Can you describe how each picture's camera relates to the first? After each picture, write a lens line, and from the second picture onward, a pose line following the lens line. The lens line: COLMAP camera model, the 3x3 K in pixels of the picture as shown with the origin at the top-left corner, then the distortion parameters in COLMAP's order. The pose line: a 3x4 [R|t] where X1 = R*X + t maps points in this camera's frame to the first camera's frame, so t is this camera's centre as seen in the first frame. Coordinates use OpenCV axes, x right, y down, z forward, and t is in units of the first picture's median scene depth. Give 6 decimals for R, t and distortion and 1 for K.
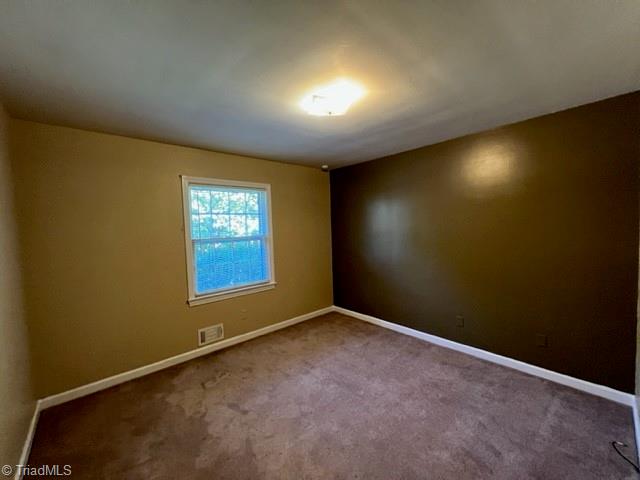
lens RADIAL K [[256.9, 0, 321.8], [0, 256.9, 244.9], [0, 0, 1]] dist [-0.001249, 0.000220]
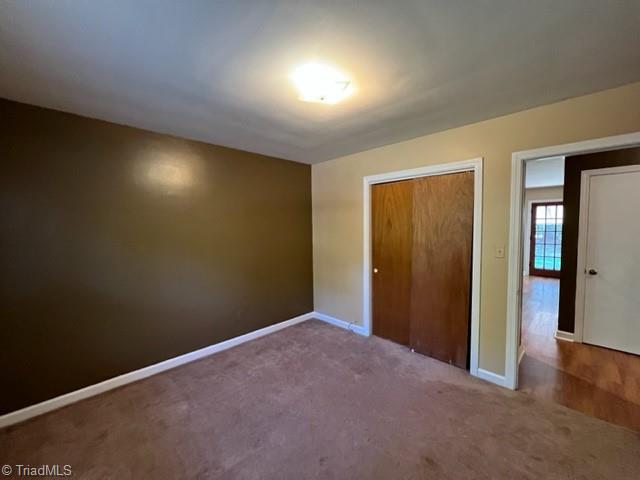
lens RADIAL K [[256.9, 0, 322.0], [0, 256.9, 238.0], [0, 0, 1]] dist [-0.001249, 0.000220]
pose [[-0.062735, -0.012737, 0.997949, -0.612996], [0.086992, 0.996043, 0.018182, -0.018066], [-0.994232, 0.087955, -0.061379, 0.757902]]
